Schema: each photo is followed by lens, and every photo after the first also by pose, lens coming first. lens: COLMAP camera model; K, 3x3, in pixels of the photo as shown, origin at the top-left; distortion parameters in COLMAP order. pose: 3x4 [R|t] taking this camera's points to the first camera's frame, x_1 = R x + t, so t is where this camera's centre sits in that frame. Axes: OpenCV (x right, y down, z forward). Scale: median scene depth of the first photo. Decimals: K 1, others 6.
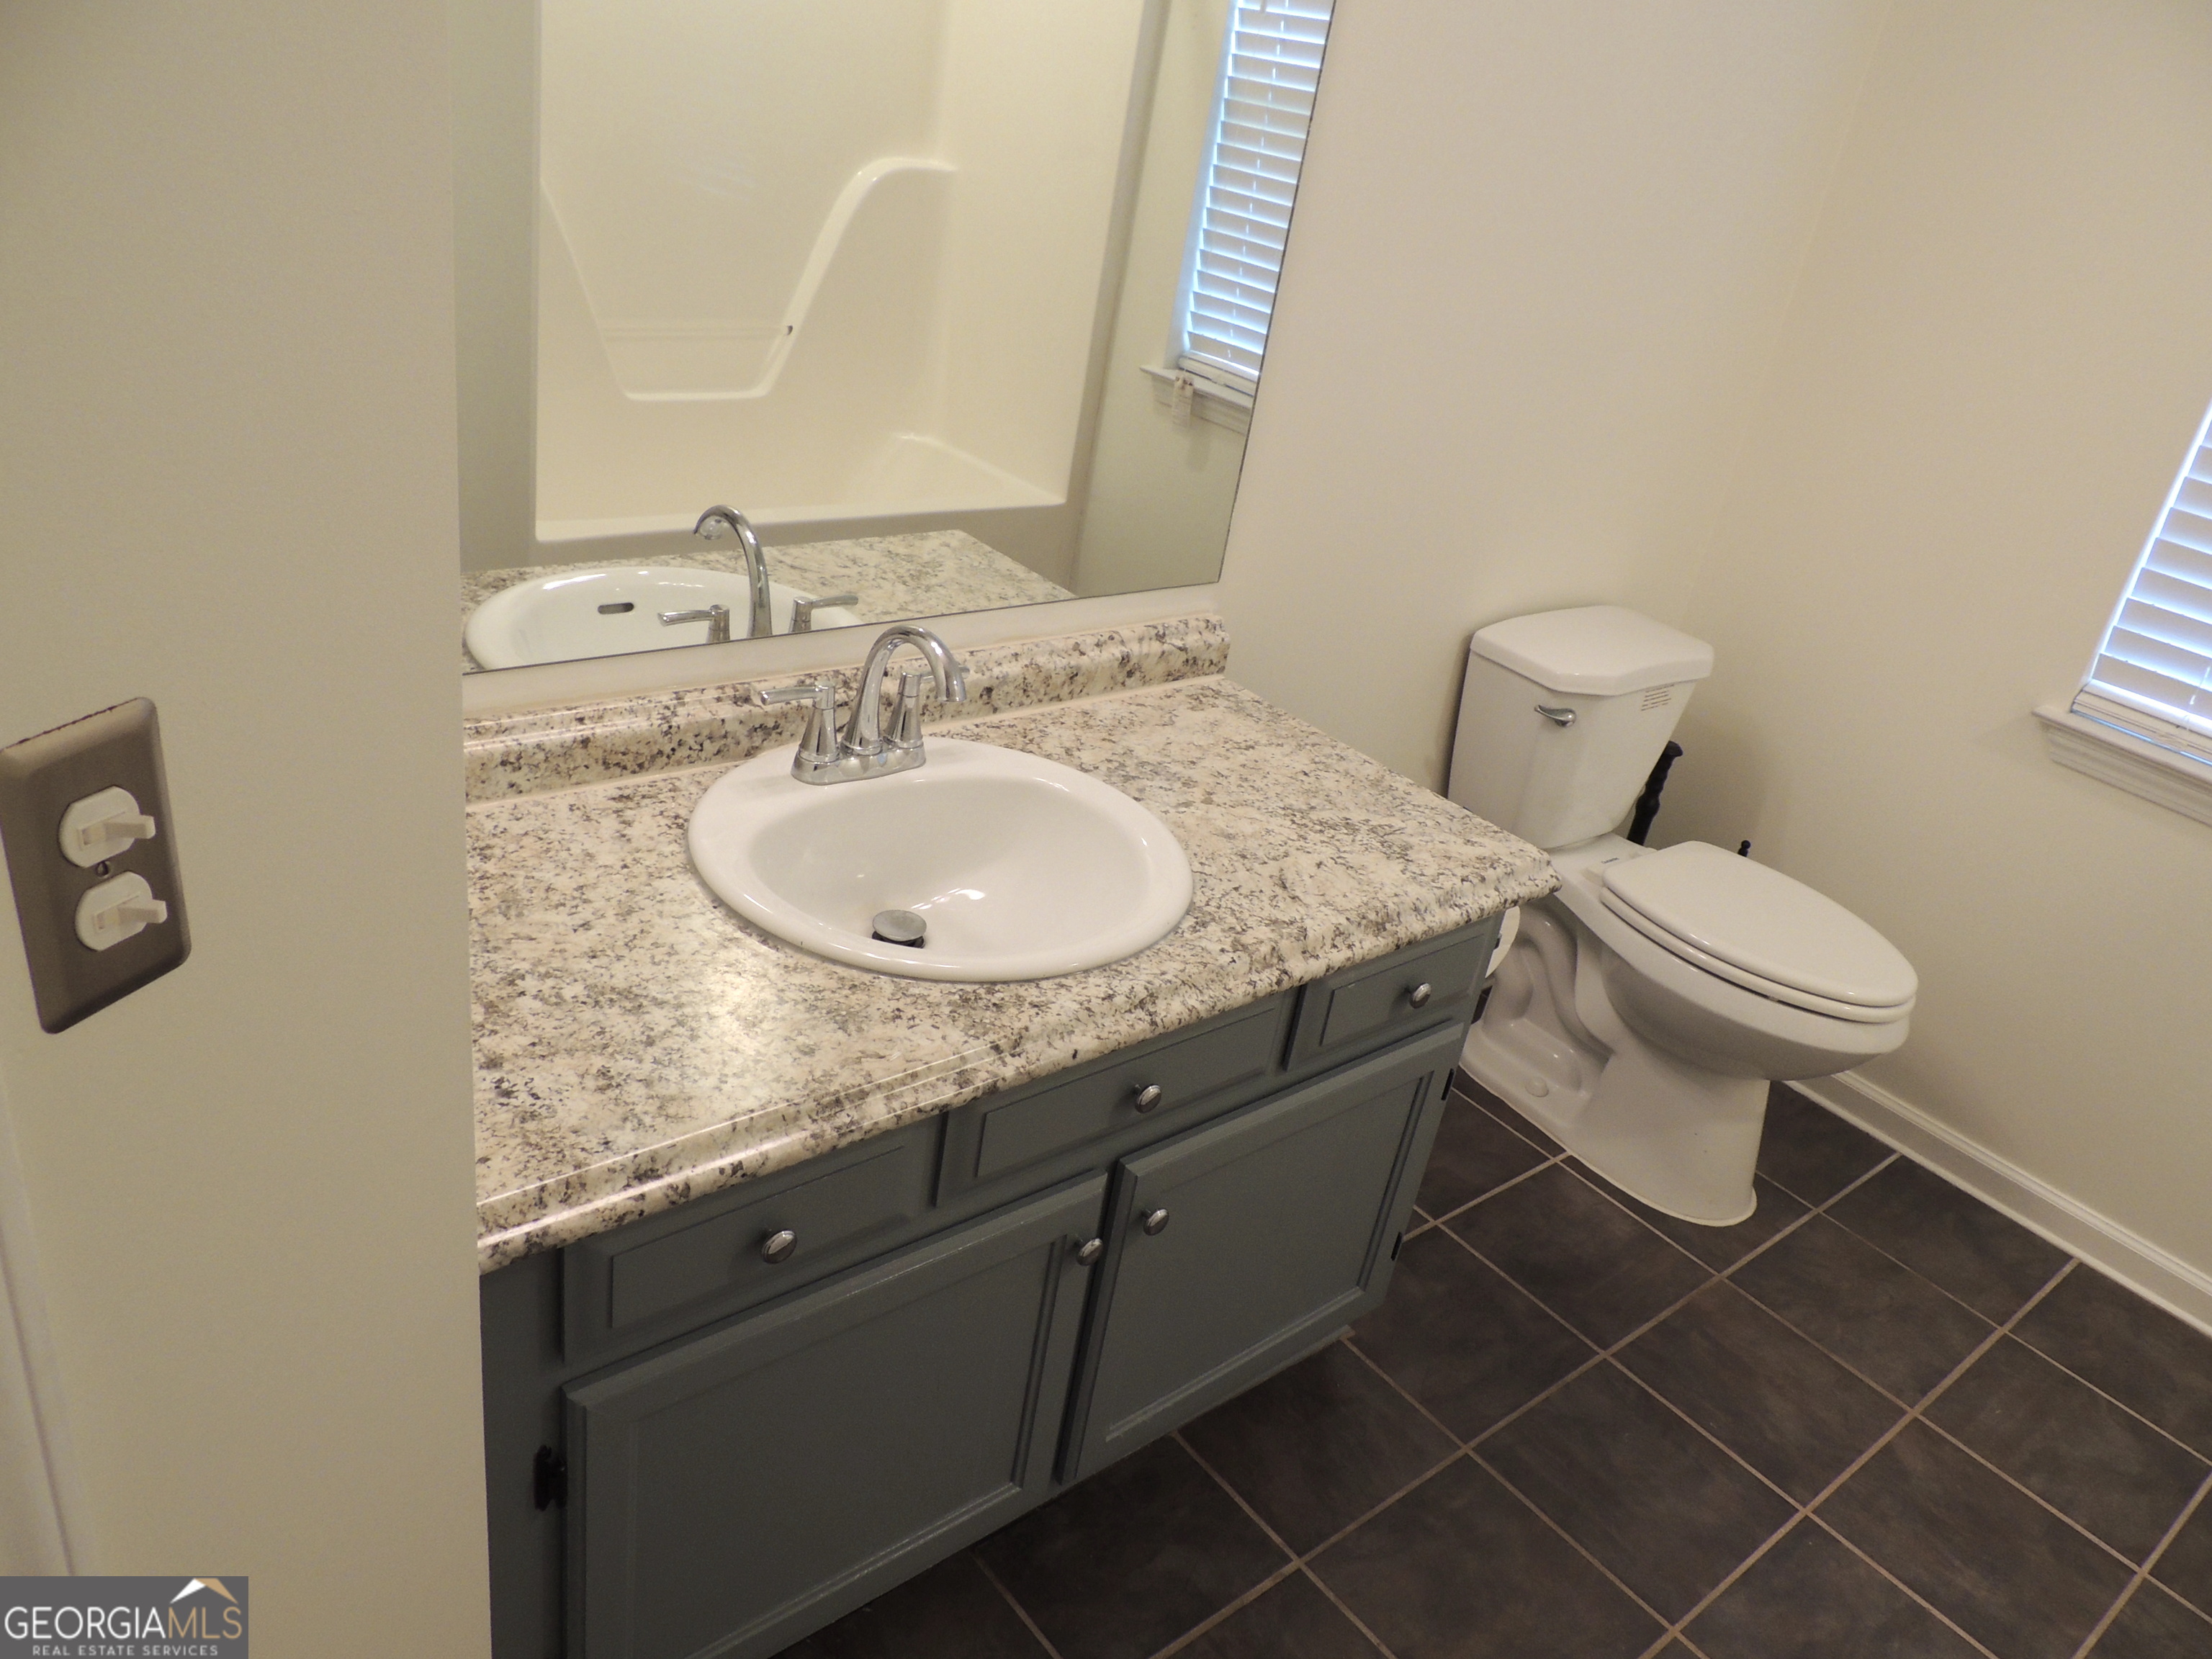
lens RADIAL K [[1584.1, 0, 1106.0], [0, 1584.1, 829.5], [0, 0, 1]] dist [-0.024103, 0.000270]
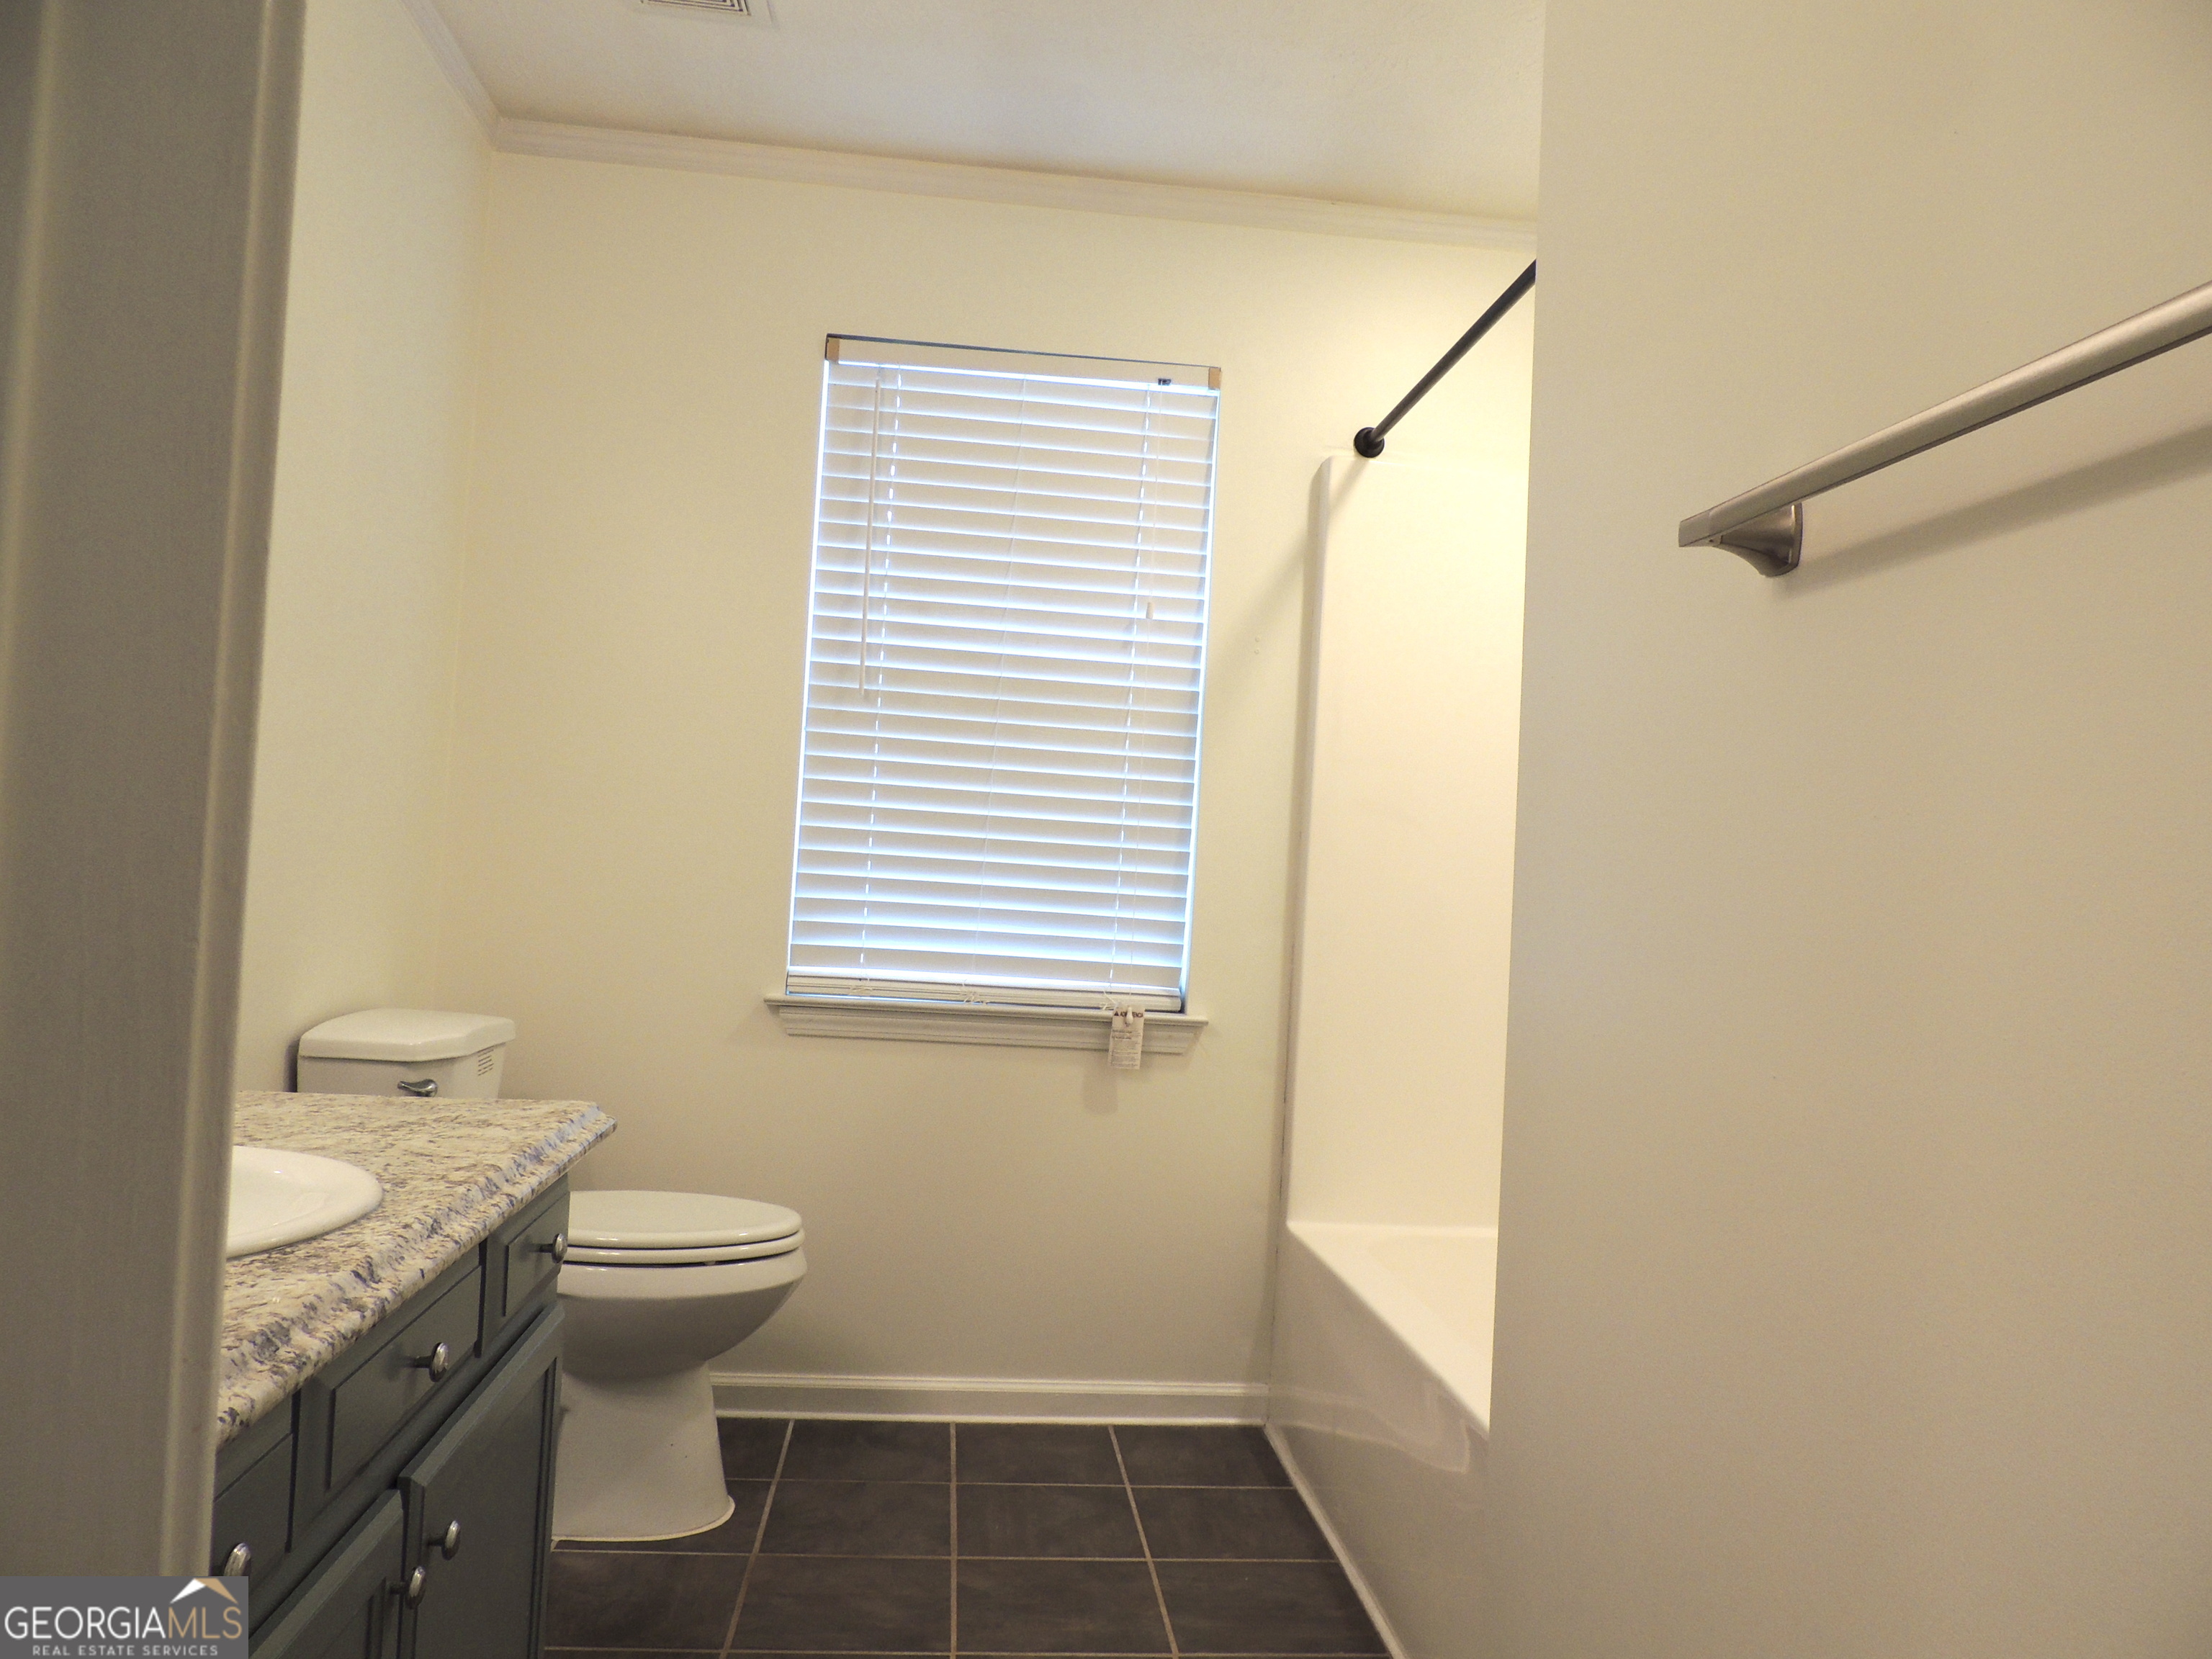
lens RADIAL K [[1584.1, 0, 1106.0], [0, 1584.1, 829.5], [0, 0, 1]] dist [-0.024103, 0.000270]
pose [[0.555751, -0.104611, 0.824741, -0.362082], [0.408283, 0.898518, -0.161153, 0.155396], [-0.724186, 0.426289, 0.542063, 0.103809]]
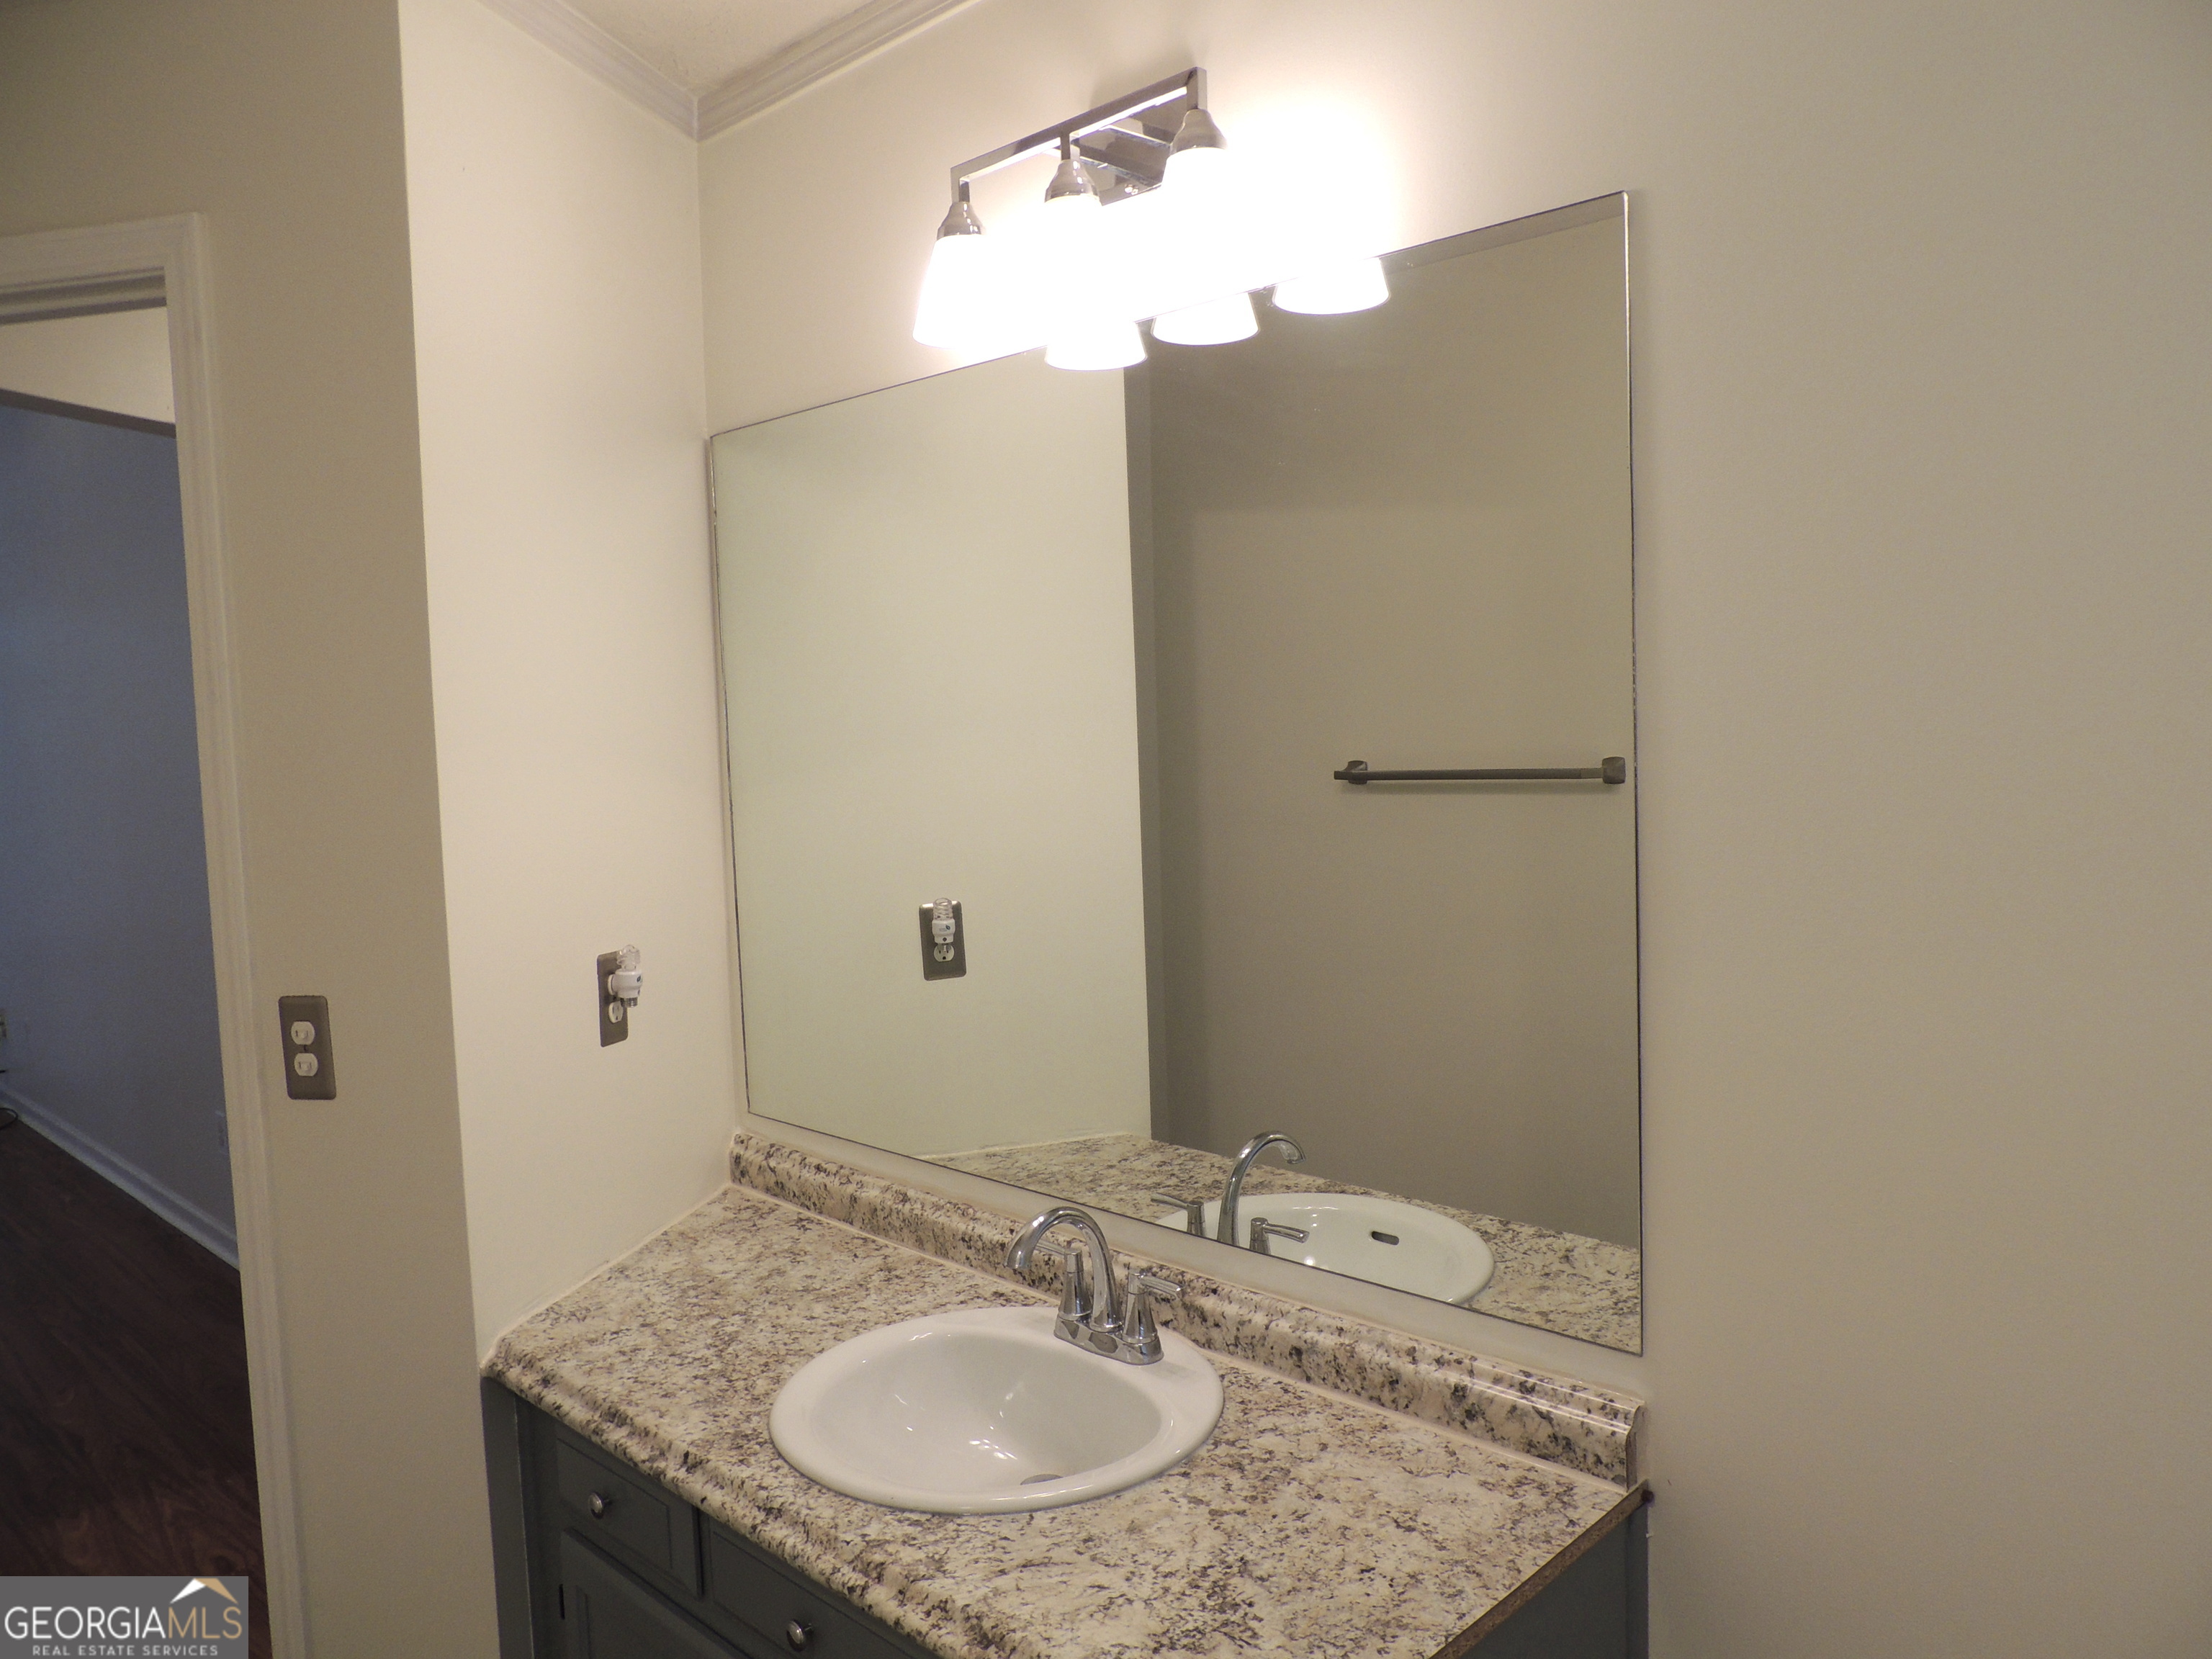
lens RADIAL K [[1584.1, 0, 1106.0], [0, 1584.1, 829.5], [0, 0, 1]] dist [-0.024103, 0.000270]
pose [[0.092399, -0.078283, -0.992640, 0.888003], [-0.400527, 0.909775, -0.109031, -0.225332], [0.911614, 0.407654, 0.052708, 0.723536]]
